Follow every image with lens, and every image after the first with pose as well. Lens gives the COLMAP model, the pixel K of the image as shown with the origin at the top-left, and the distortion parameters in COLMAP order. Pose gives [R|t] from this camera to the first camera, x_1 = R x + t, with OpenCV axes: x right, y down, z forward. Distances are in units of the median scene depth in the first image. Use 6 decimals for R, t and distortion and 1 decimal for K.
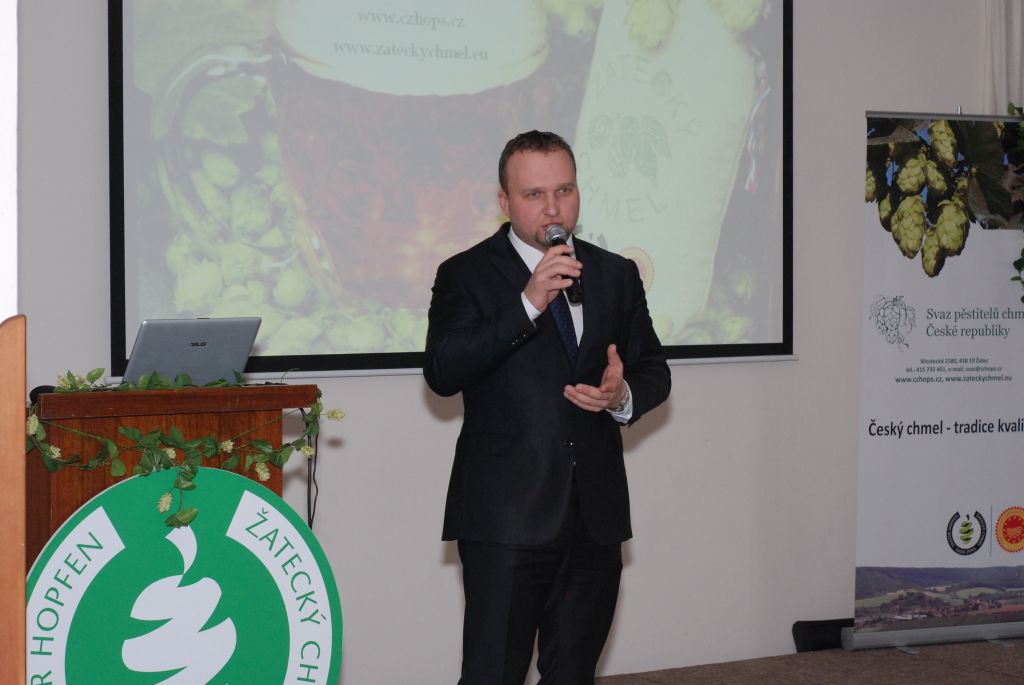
lens RADIAL K [[2241.1, 0, 512.0], [0, 2241.1, 342.5], [0, 0, 1]] dist [0.001351, -0.048727]
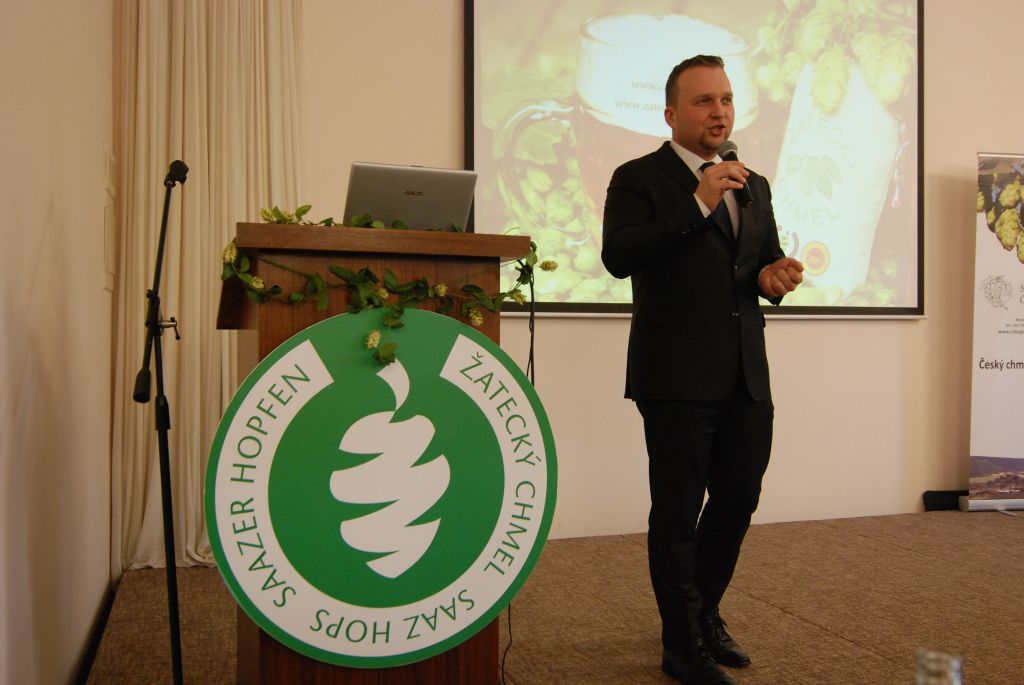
lens RADIAL K [[938.2, 0, 512.0], [0, 938.2, 342.5], [0, 0, 1]] dist [0.004331, 0.005457]
pose [[0.970993, 0.001757, -0.239103, 0.006419], [-0.008629, 0.999579, -0.027697, 0.051756], [0.238953, 0.028957, 0.970599, 0.365724]]
